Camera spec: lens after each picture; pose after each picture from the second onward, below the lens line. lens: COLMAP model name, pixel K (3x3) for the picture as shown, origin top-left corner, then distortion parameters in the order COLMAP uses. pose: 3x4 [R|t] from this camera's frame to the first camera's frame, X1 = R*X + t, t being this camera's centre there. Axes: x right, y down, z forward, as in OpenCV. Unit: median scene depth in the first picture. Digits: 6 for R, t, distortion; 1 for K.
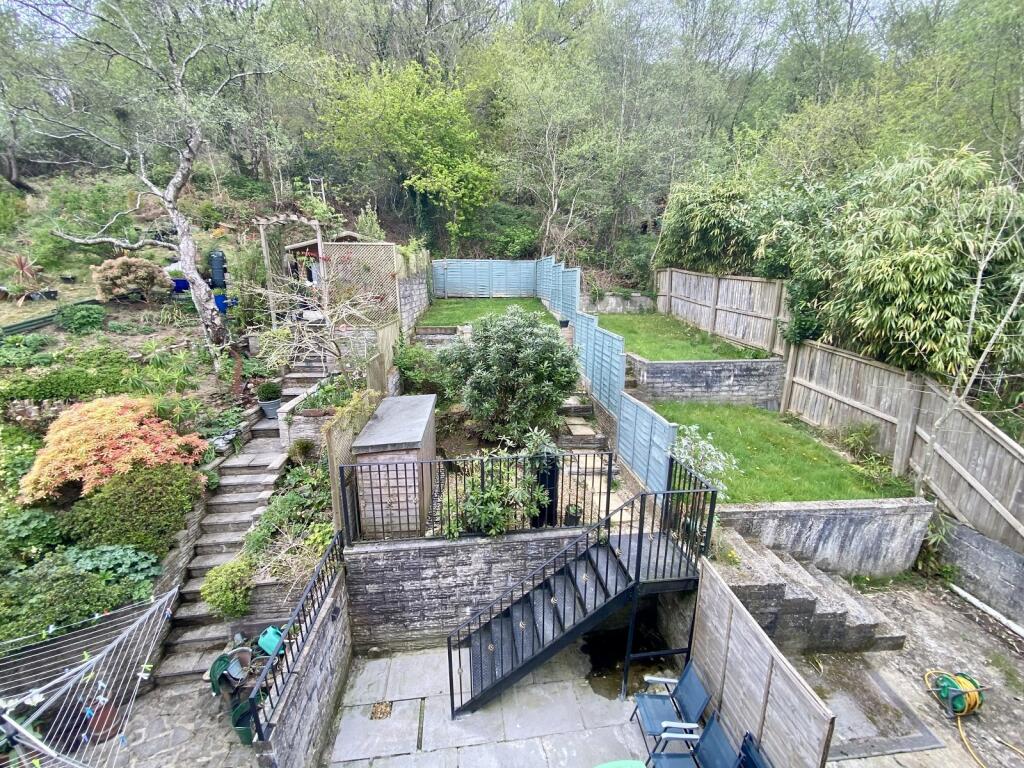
lens RADIAL K [[420.8, 0, 514.2], [0, 420.8, 378.7], [0, 0, 1]] dist [-0.009106, -0.003948]
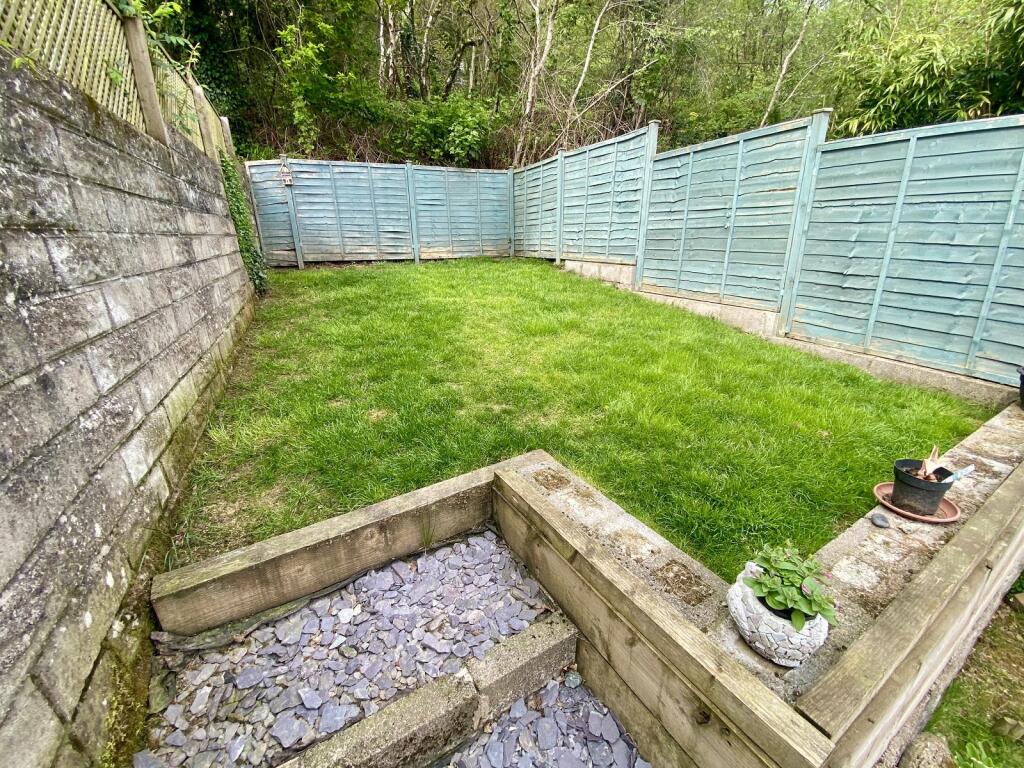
lens RADIAL K [[420.8, 0, 512.9], [0, 420.8, 380.1], [0, 0, 1]] dist [-0.009106, -0.003948]
pose [[0.939074, -0.121921, 0.321363, -0.115828], [0.087040, 0.988852, 0.120813, -0.118777], [-0.332510, -0.085481, 0.939218, 0.572333]]
